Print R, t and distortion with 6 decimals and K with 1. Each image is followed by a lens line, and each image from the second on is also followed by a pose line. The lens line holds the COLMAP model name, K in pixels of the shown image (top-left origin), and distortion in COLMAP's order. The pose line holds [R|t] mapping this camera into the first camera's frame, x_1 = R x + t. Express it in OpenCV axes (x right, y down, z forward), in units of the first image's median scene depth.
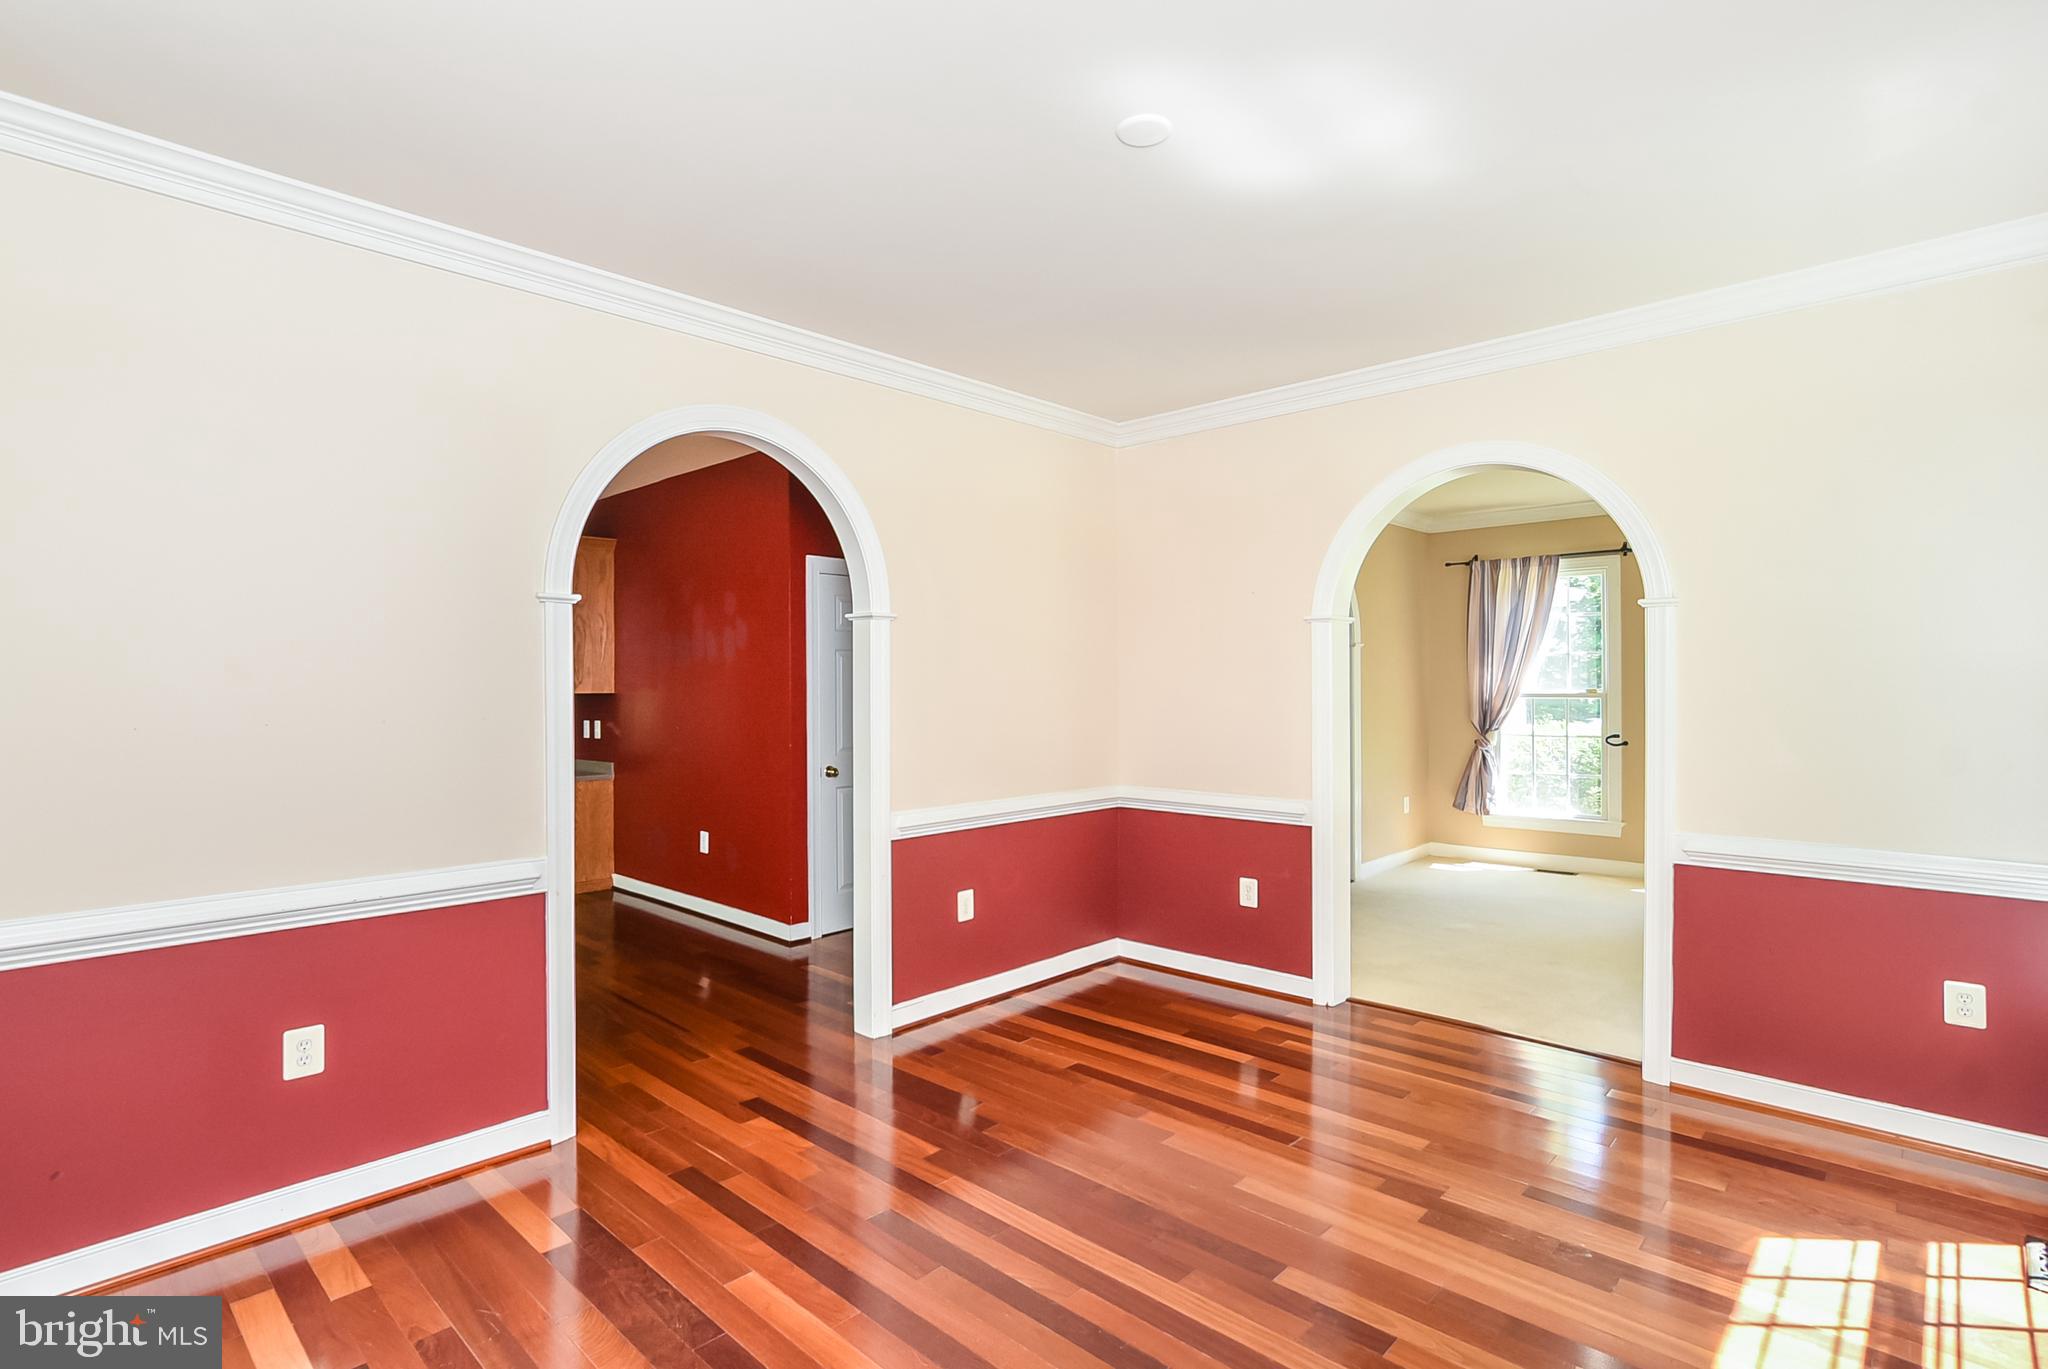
lens RADIAL K [[1002.0, 0, 1033.9], [0, 1002.0, 681.5], [0, 0, 1]] dist [-0.002575, 0.000564]
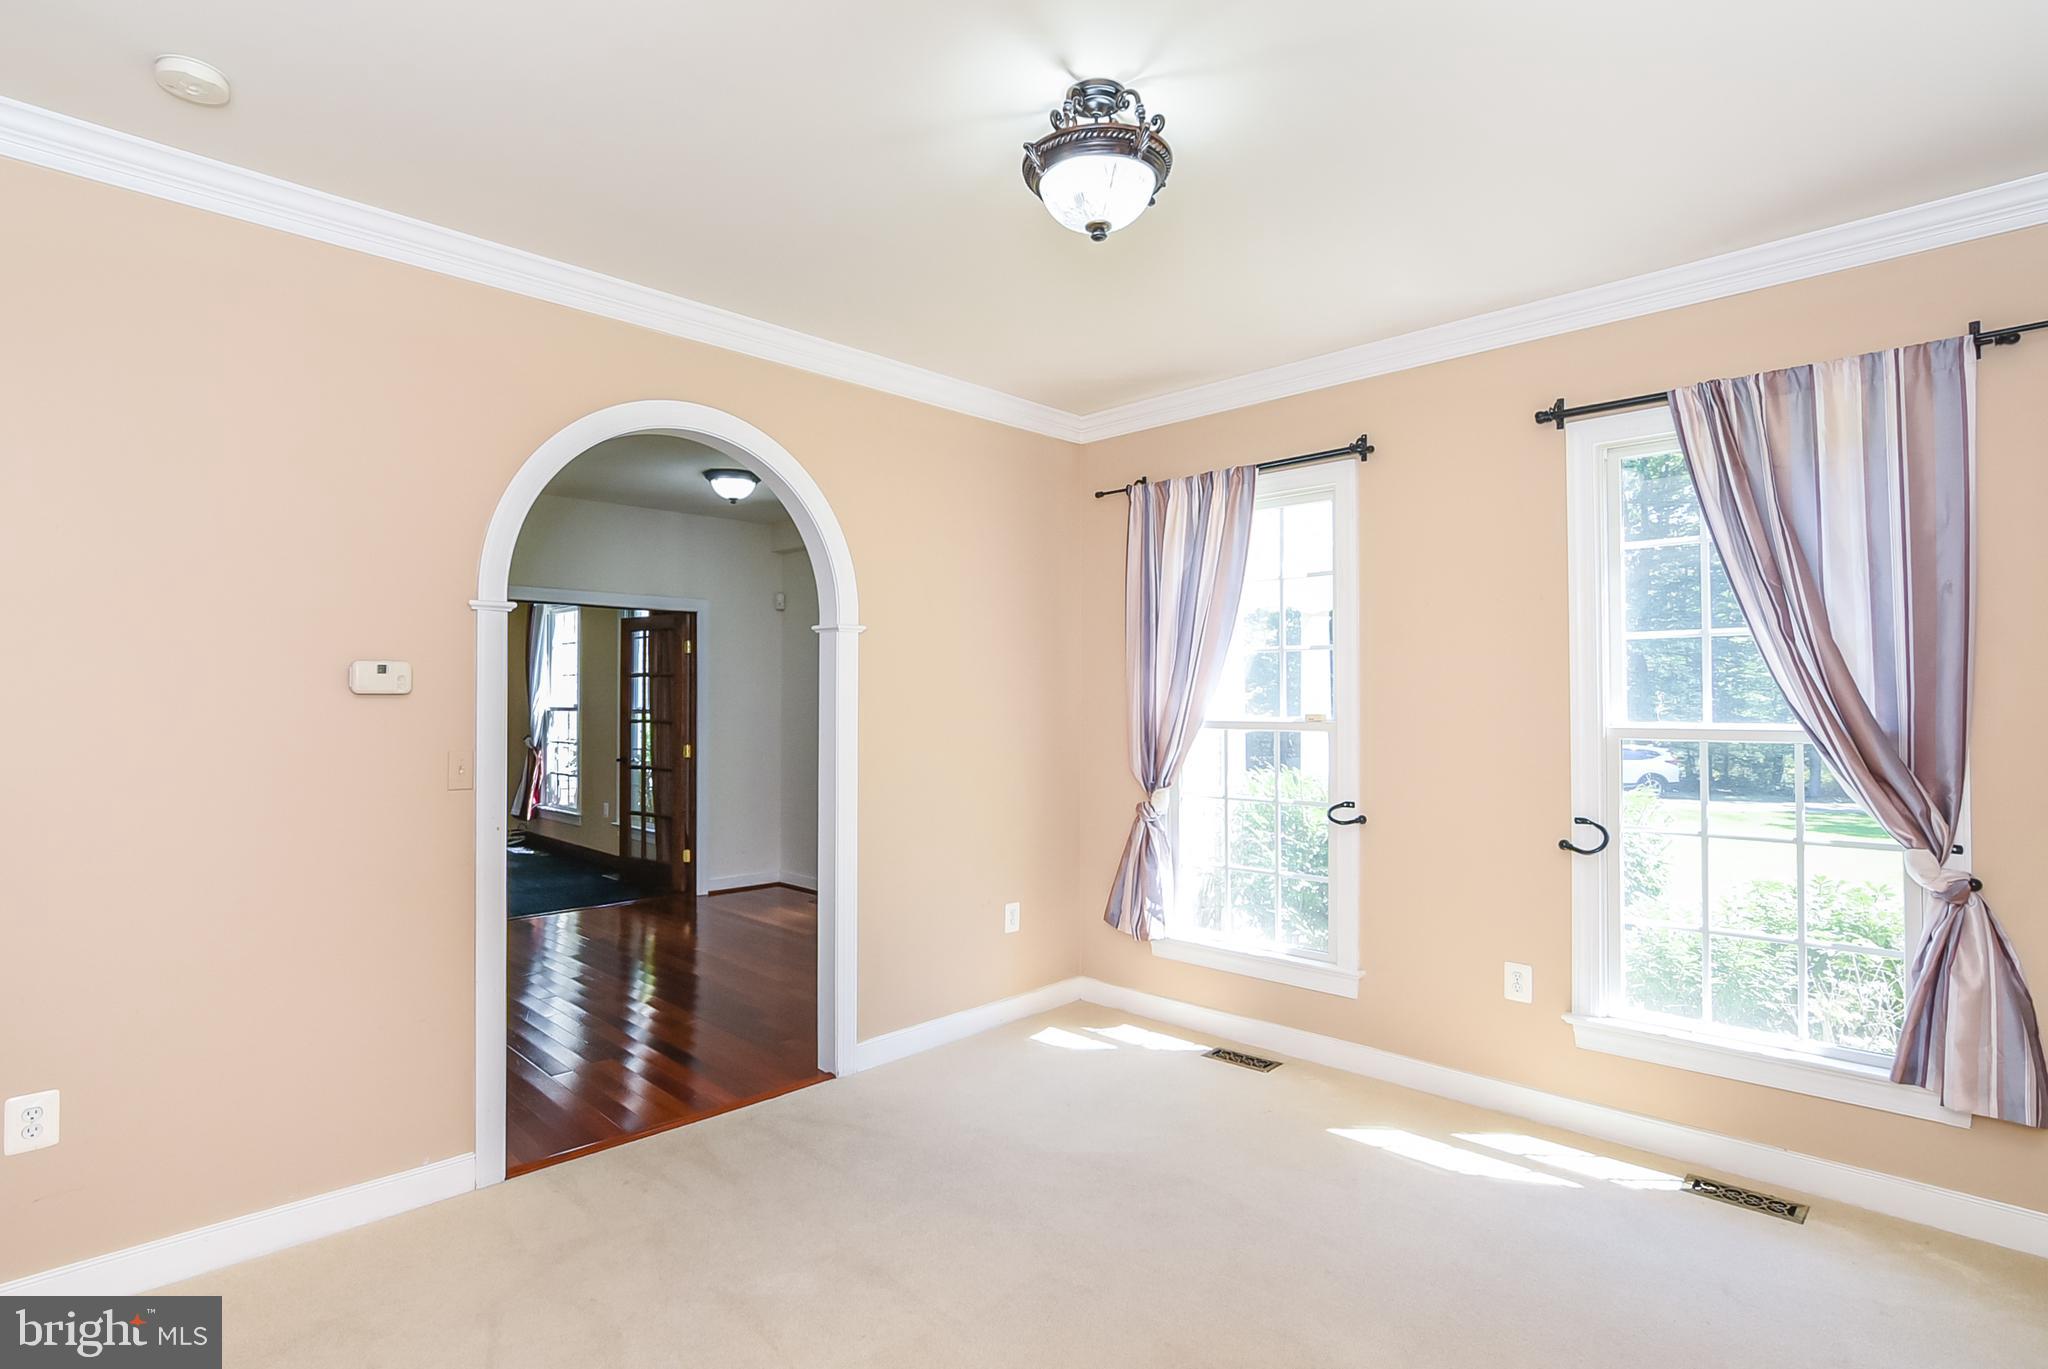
lens RADIAL K [[1027.8, 0, 1019.3], [0, 1027.8, 670.4], [0, 0, 1]] dist [-0.003287, -0.000279]
pose [[0.999400, 0.012229, -0.032407, 0.394978], [-0.013172, 0.999492, -0.029030, 0.001646], [0.032036, 0.029440, 0.999053, 0.422164]]
